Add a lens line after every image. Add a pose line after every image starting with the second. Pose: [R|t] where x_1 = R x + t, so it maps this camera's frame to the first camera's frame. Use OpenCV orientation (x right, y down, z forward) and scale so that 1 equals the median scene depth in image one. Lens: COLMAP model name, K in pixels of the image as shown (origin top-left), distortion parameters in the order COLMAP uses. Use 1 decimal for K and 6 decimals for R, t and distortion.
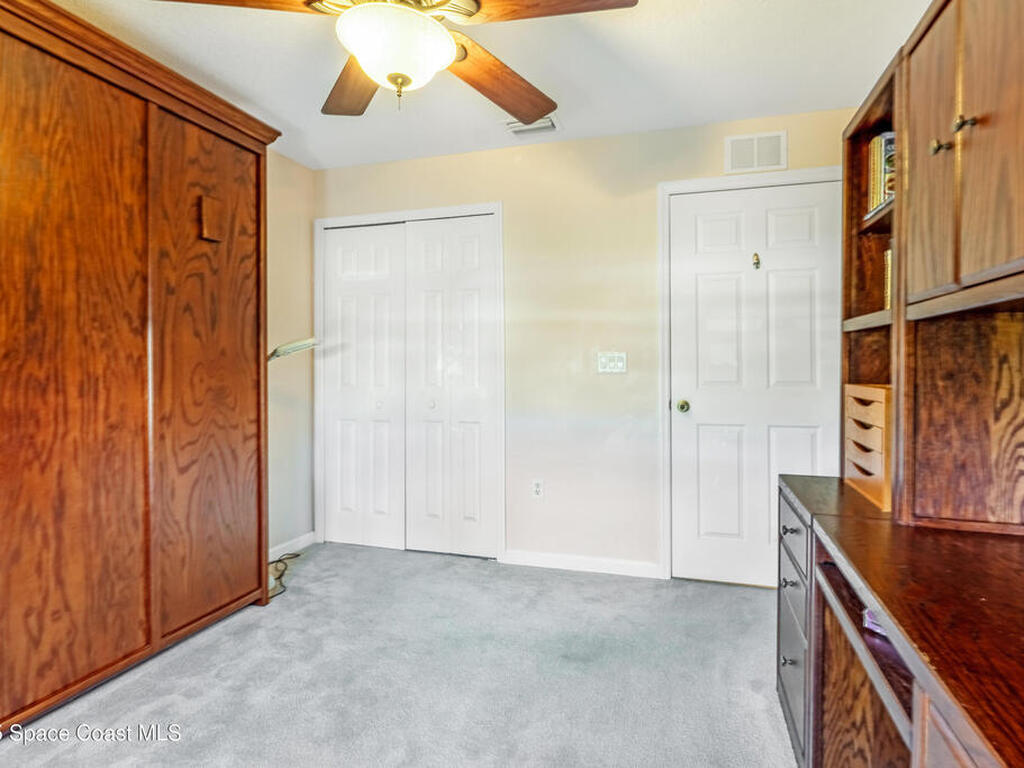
lens RADIAL K [[538.9, 0, 522.0], [0, 538.9, 369.4], [0, 0, 1]] dist [-0.004370, -0.000919]
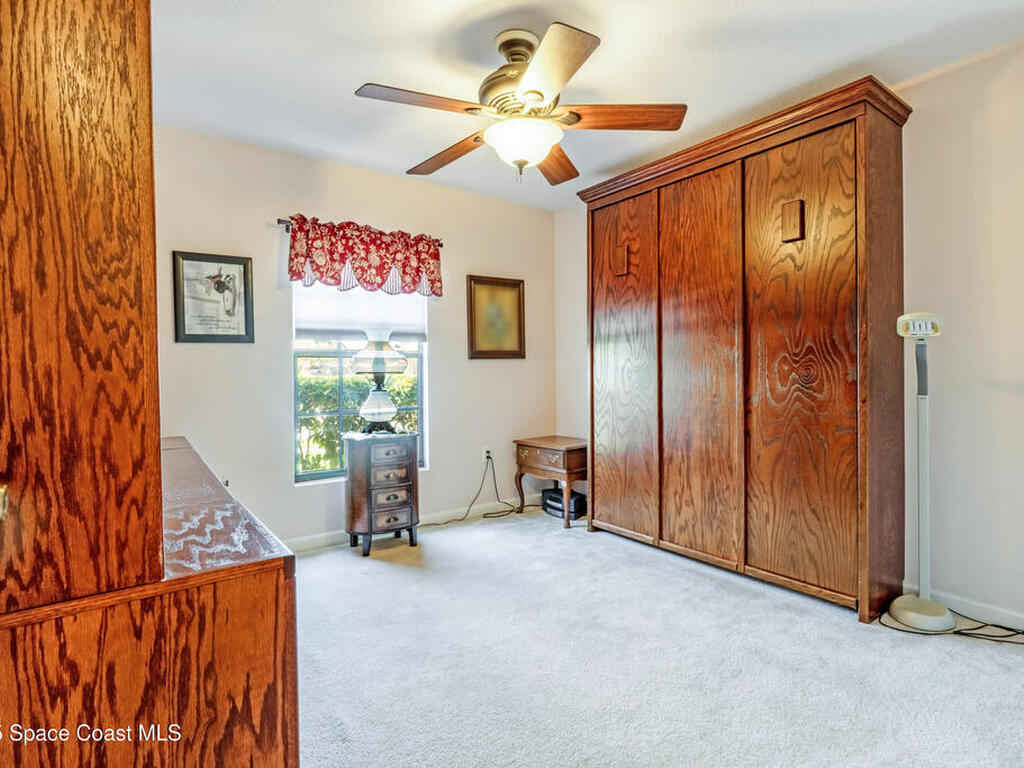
lens RADIAL K [[538.9, 0, 522.0], [0, 538.9, 369.4], [0, 0, 1]] dist [-0.004370, -0.000919]
pose [[0.537858, 0.010580, -0.842969, 0.255681], [0.007040, 0.999830, 0.017040, -0.003540], [0.843006, -0.015099, 0.537692, -0.317153]]
